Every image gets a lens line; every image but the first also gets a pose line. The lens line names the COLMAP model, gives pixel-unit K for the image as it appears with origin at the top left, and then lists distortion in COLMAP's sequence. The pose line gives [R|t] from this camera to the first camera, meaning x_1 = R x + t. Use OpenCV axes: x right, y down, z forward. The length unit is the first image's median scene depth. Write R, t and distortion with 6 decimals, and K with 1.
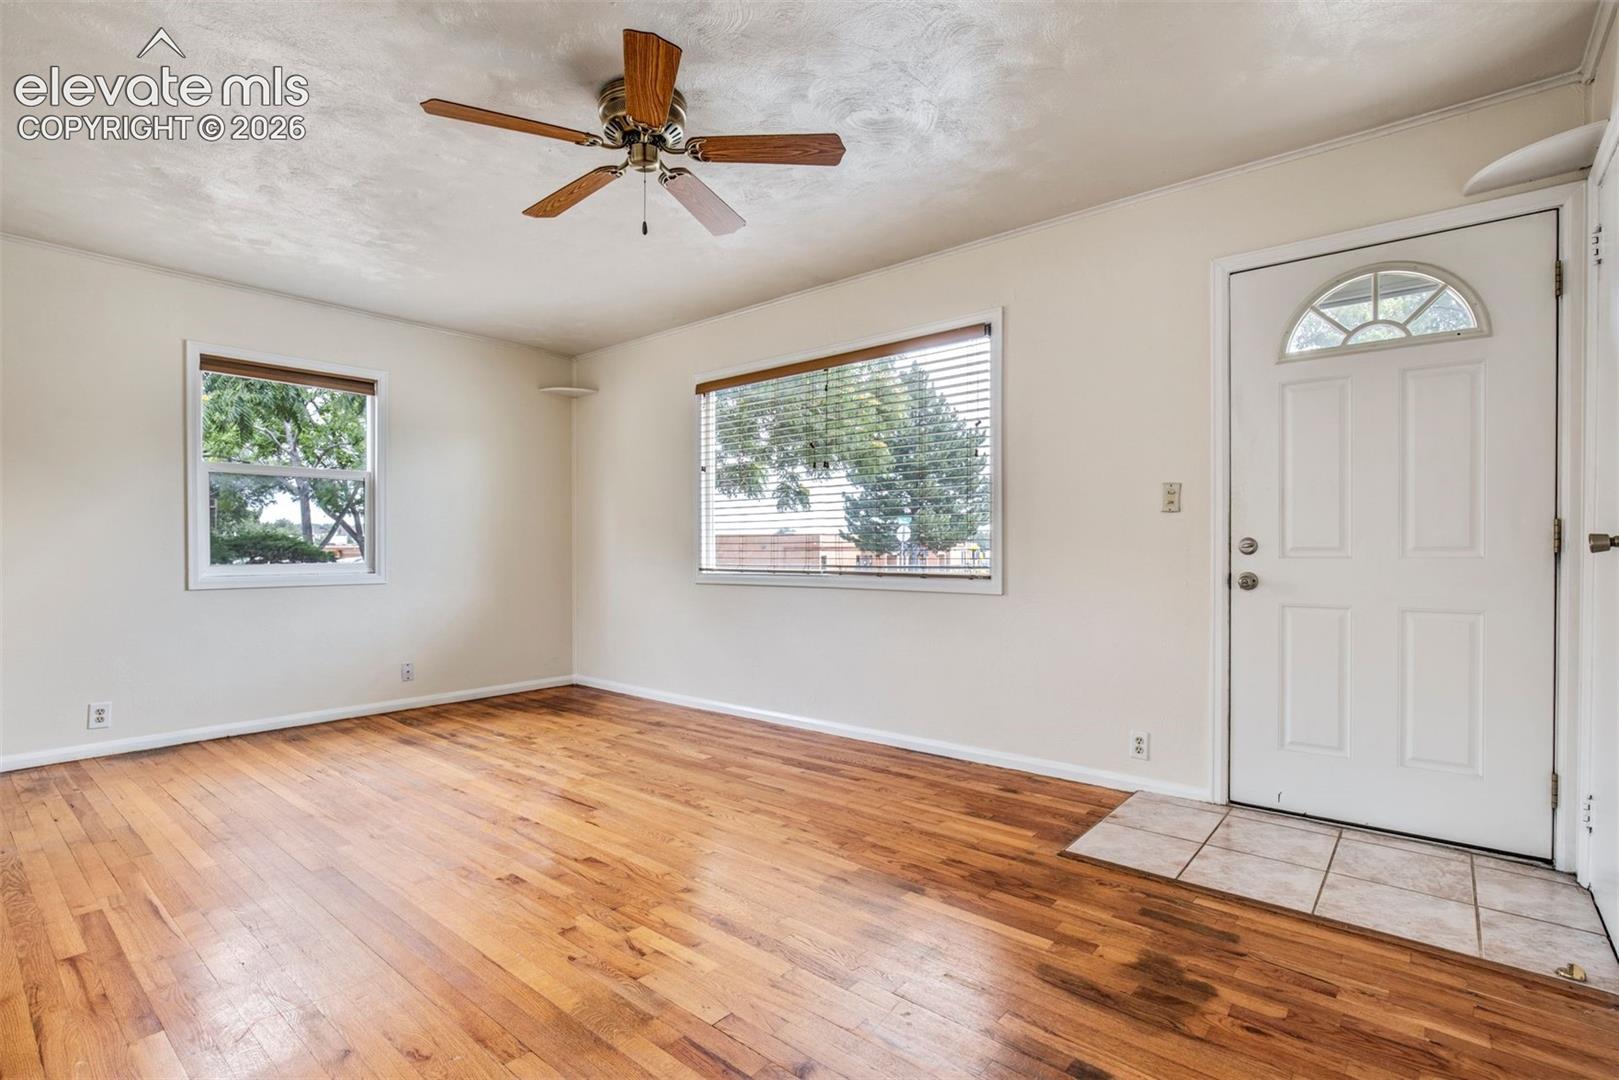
lens RADIAL K [[735.6, 0, 809.5], [0, 735.6, 540.0], [0, 0, 1]] dist [-0.001194, 0.000047]
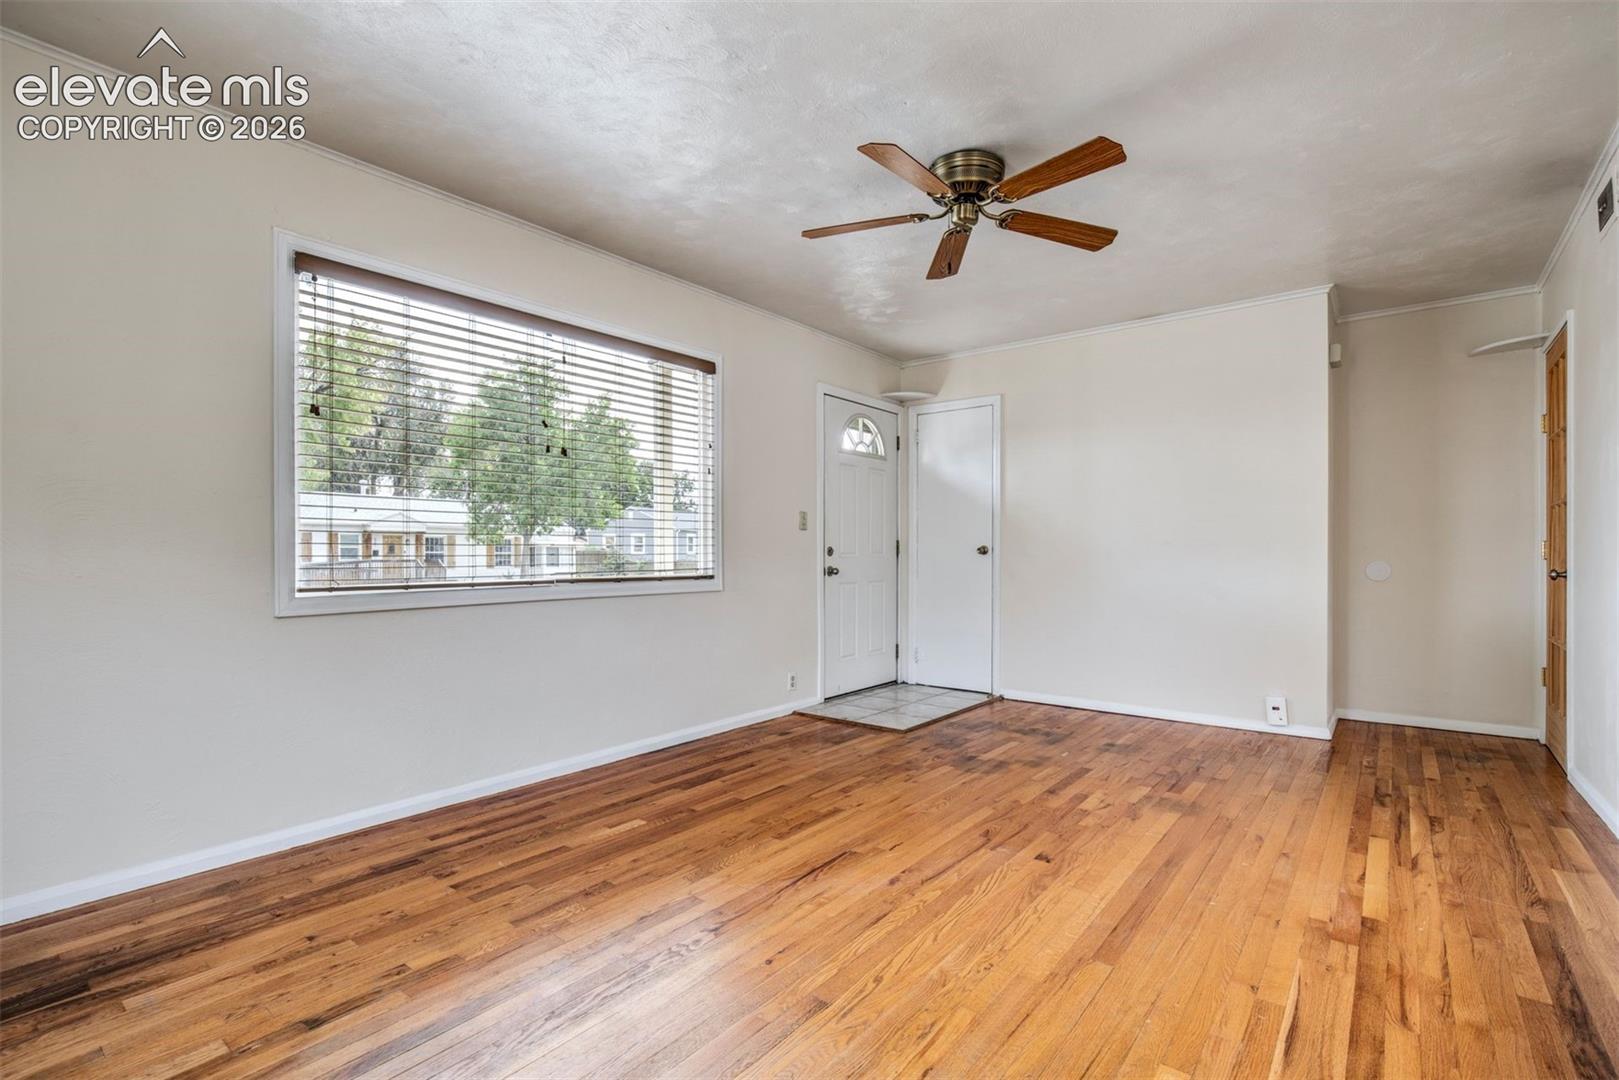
lens RADIAL K [[753.9, 0, 778.9], [0, 753.9, 559.8], [0, 0, 1]] dist [-0.004827, -0.000147]
pose [[0.006975, -0.006348, 0.999956, -0.991468], [-0.010093, 0.999928, 0.006418, 0.015131], [-0.999925, -0.010138, 0.006911, 0.910520]]
